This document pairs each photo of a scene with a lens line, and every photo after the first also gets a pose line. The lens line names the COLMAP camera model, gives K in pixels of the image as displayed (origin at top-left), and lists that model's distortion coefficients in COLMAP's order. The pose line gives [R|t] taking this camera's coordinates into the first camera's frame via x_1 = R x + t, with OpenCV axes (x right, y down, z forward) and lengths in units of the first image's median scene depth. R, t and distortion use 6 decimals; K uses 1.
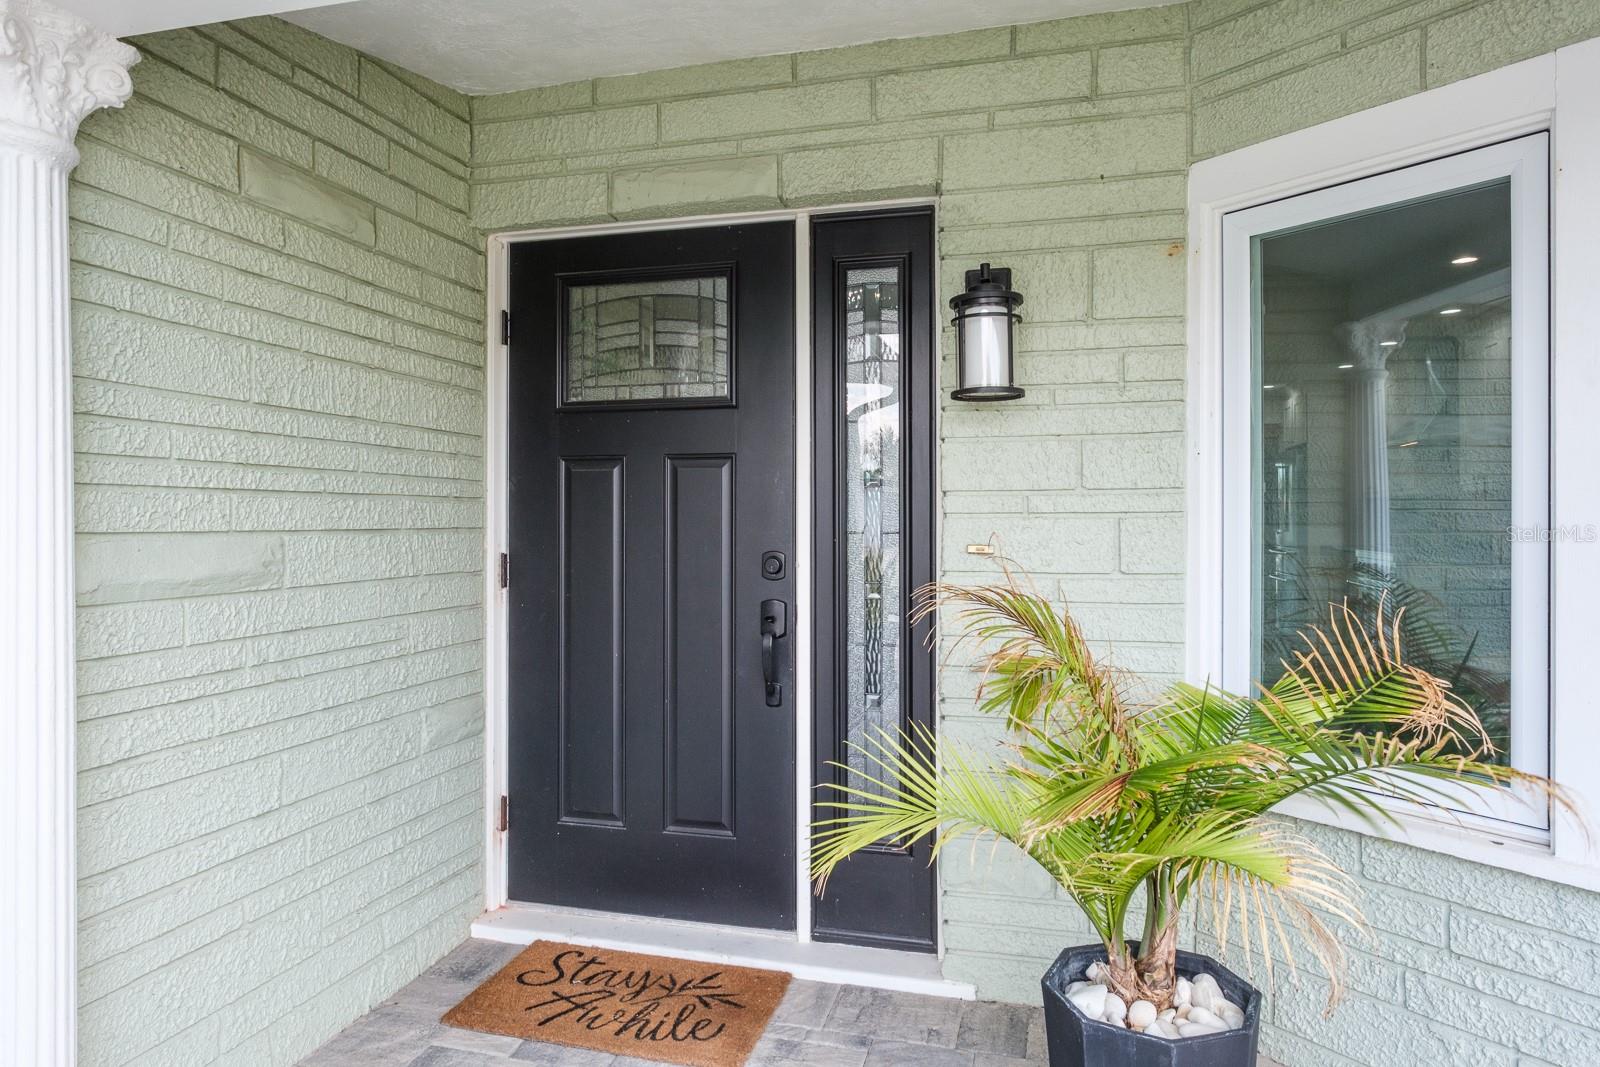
lens RADIAL K [[1010.2, 0, 795.7], [0, 1010.2, 523.5], [0, 0, 1]] dist [-0.004473, 0.001959]
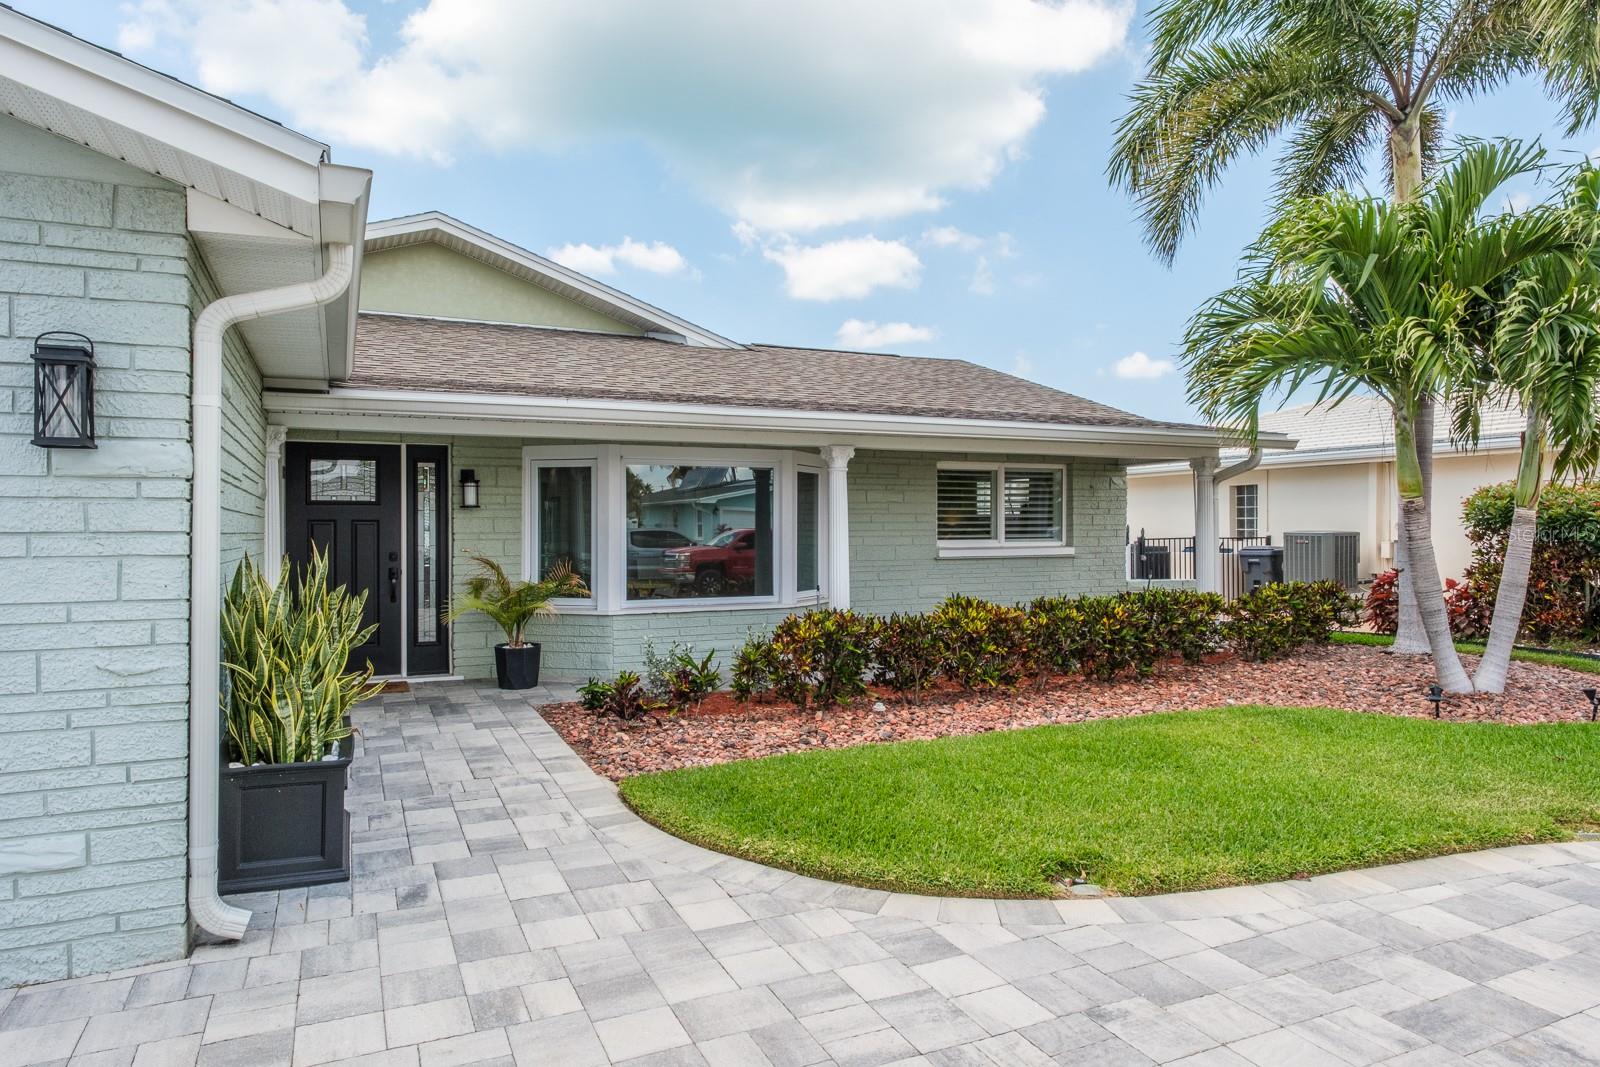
lens RADIAL K [[1010.2, 0, 804.4], [0, 1010.2, 532.7], [0, 0, 1]] dist [-0.004473, 0.001959]
pose [[0.775729, 0.001387, 0.631064, -1.139794], [0.003525, 0.999972, -0.006531, -0.006862], [-0.631056, 0.007291, 0.775703, -2.512888]]
